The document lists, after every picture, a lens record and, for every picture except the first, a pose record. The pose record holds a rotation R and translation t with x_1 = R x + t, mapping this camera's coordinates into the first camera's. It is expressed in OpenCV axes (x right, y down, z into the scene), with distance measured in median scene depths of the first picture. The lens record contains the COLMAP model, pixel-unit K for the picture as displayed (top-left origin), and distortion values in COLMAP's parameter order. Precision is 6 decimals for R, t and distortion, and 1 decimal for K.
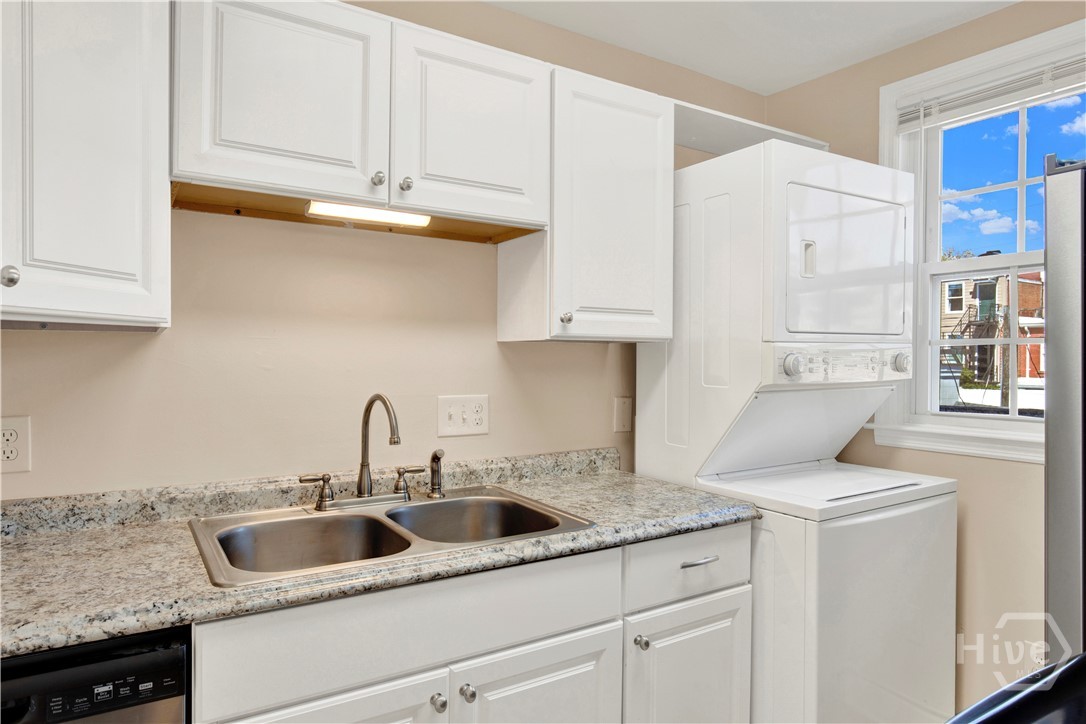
lens RADIAL K [[673.6, 0, 572.1], [0, 673.6, 362.5], [0, 0, 1]] dist [-0.005413, 0.002151]
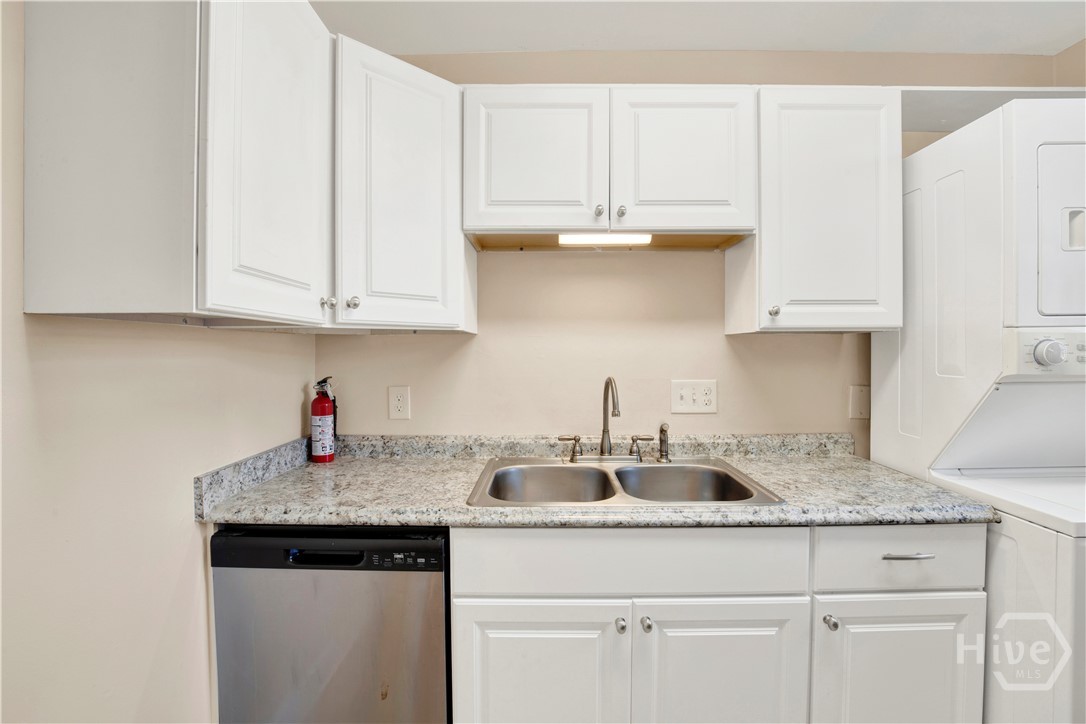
lens RADIAL K [[523.1, 0, 555.8], [0, 523.1, 358.0], [0, 0, 1]] dist [-0.034495, 0.006857]
pose [[0.830706, -0.000800, -0.556711, 0.183598], [0.004564, 0.999975, 0.005373, 0.004120], [0.556693, -0.007004, 0.830689, 0.108216]]
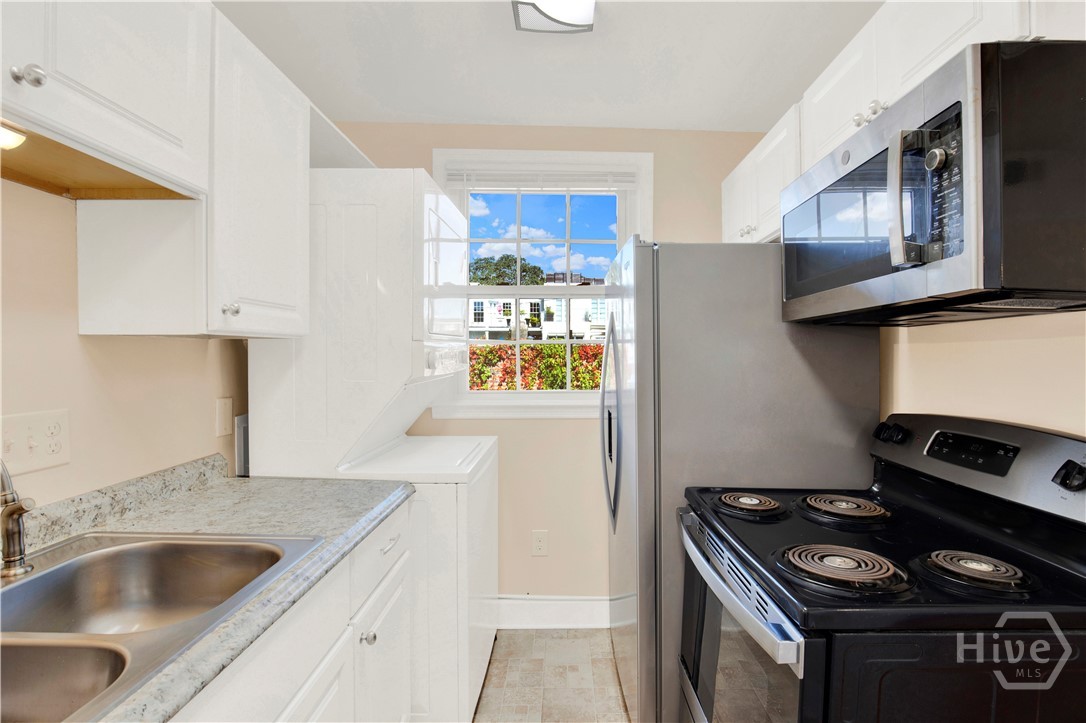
lens RADIAL K [[507.1, 0, 593.3], [0, 507.1, 363.1], [0, 0, 1]] dist [-0.071743, 0.016442]
pose [[0.512632, -0.023713, 0.858281, -0.331964], [0.009892, 0.999715, 0.021712, -0.007356], [-0.858551, -0.002640, 0.512721, 0.323138]]
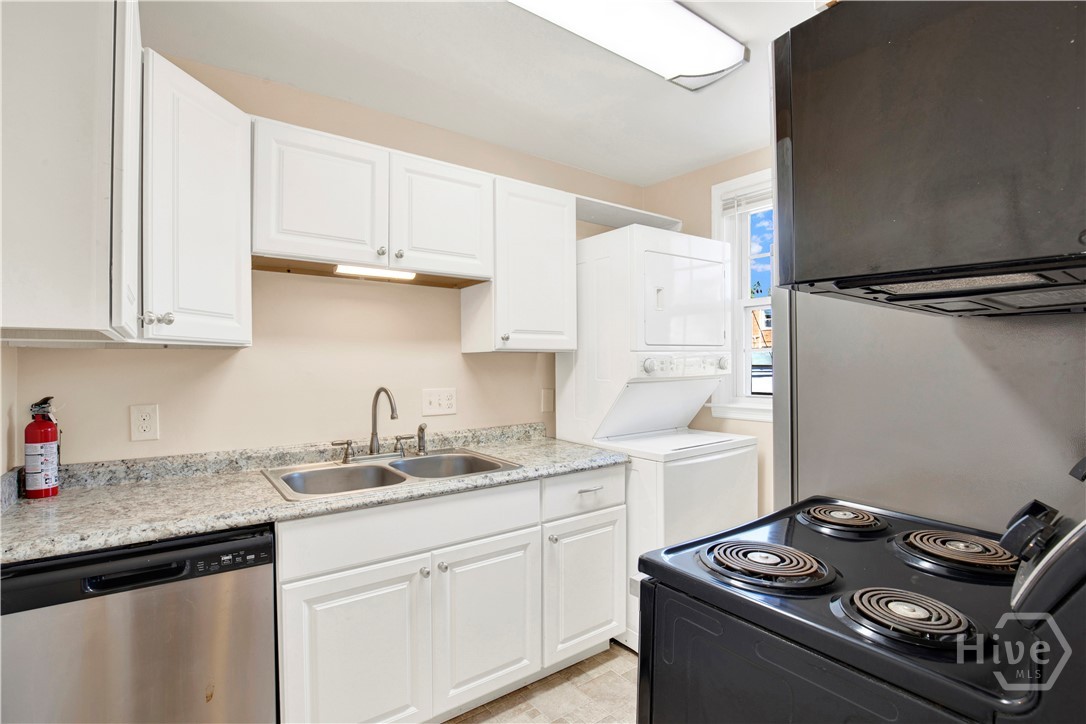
lens RADIAL K [[521.4, 0, 573.5], [0, 521.4, 366.4], [0, 0, 1]] dist [-0.024798, -0.000071]
pose [[0.996313, -0.013273, 0.084762, 0.049569], [0.013480, 0.999907, -0.001879, 0.006173], [-0.084730, 0.003015, 0.996399, -0.232409]]
